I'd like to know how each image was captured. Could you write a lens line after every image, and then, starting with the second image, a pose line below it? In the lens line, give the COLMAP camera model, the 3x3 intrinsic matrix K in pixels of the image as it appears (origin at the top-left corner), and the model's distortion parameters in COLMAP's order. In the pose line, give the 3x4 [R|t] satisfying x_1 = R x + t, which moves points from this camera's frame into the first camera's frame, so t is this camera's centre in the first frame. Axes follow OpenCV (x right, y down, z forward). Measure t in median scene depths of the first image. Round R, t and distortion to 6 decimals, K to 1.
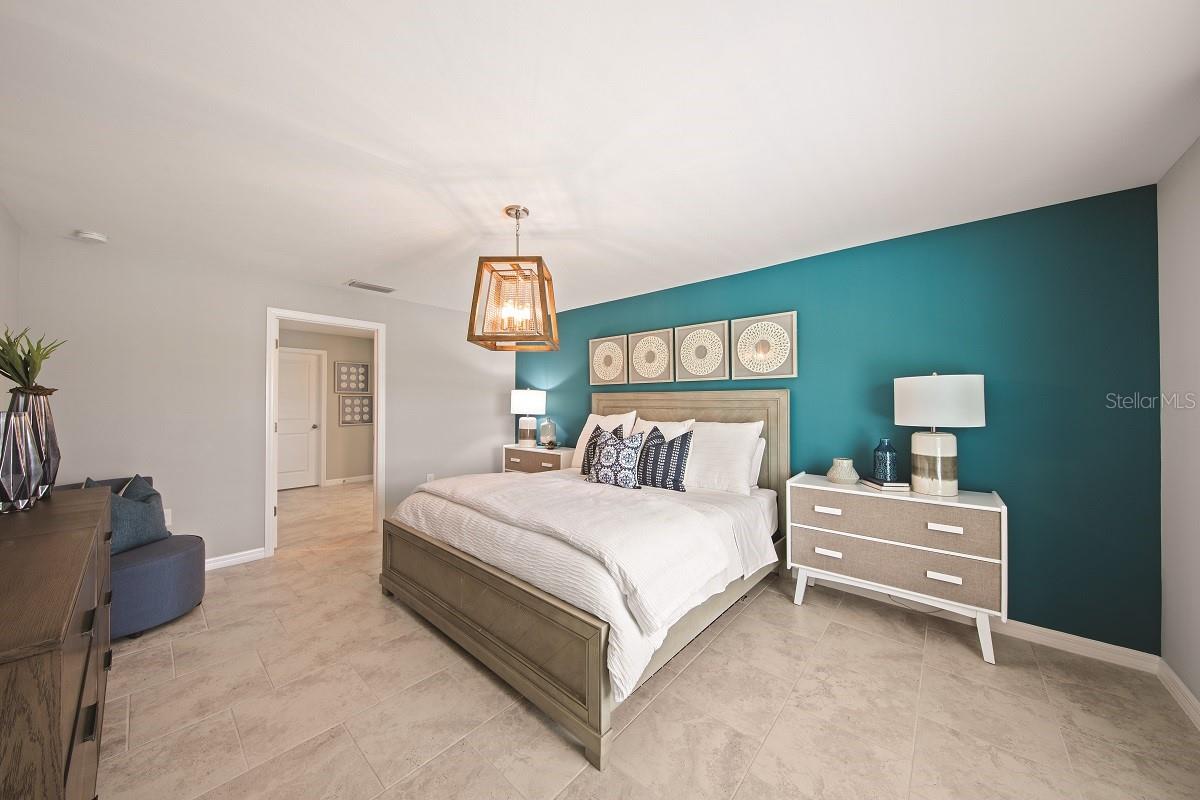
lens RADIAL K [[400.7, 0, 597.2], [0, 400.7, 399.1], [0, 0, 1]] dist [-0.000988, -0.000134]
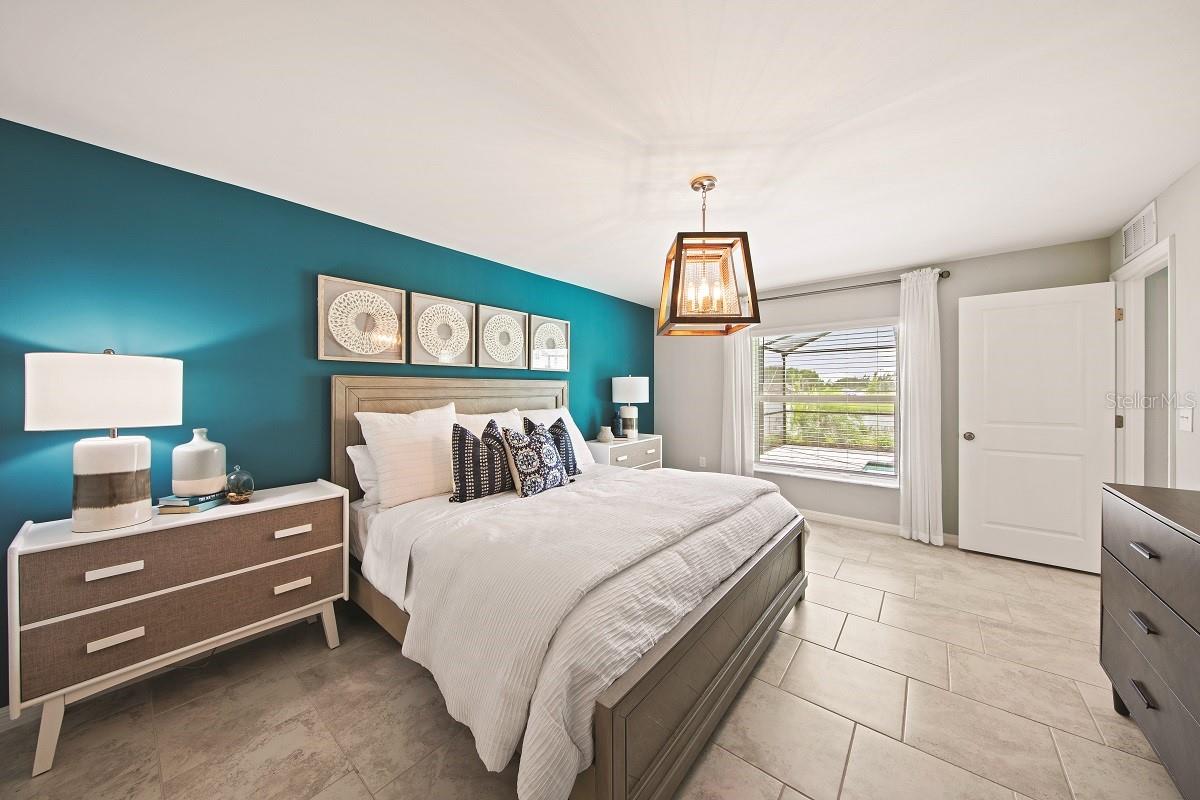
lens RADIAL K [[400.7, 0, 597.1], [0, 400.7, 396.4], [0, 0, 1]] dist [-0.000988, -0.000134]
pose [[-0.038356, -0.027064, 0.998898, -0.747513], [-0.016302, 0.999517, 0.026455, -0.008197], [-0.999131, -0.015270, -0.038778, 0.860402]]
